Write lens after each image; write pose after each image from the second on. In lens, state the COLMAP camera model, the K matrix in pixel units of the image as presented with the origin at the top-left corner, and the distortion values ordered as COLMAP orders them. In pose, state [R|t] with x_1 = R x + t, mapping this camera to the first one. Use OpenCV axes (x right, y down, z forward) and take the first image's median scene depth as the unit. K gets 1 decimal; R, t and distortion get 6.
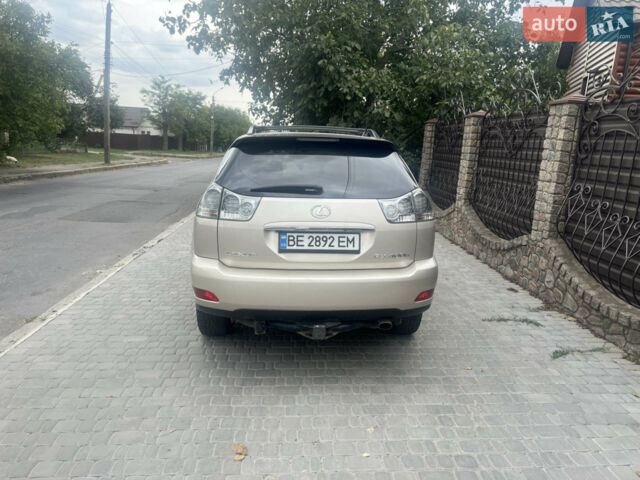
lens RADIAL K [[476.7, 0, 322.2], [0, 476.7, 240.9], [0, 0, 1]] dist [0.037488, -0.036567]
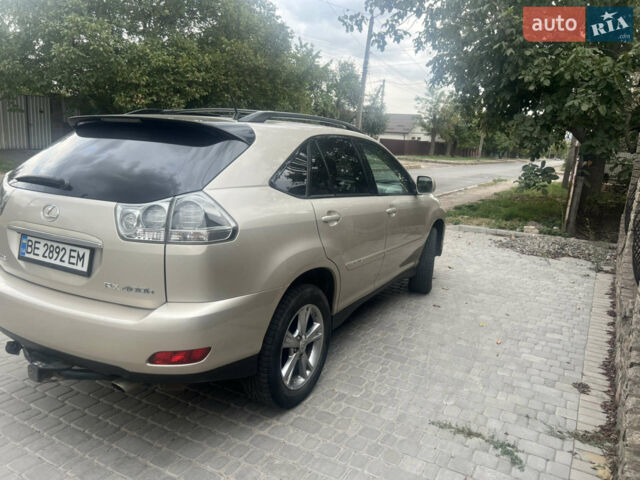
lens RADIAL K [[476.7, 0, 318.8], [0, 476.7, 240.1], [0, 0, 1]] dist [0.037488, -0.036567]
pose [[0.841893, 0.118600, -0.526450, 0.402179], [-0.126426, 0.991749, 0.021246, -0.047292], [0.524626, 0.048670, 0.849940, 0.310759]]
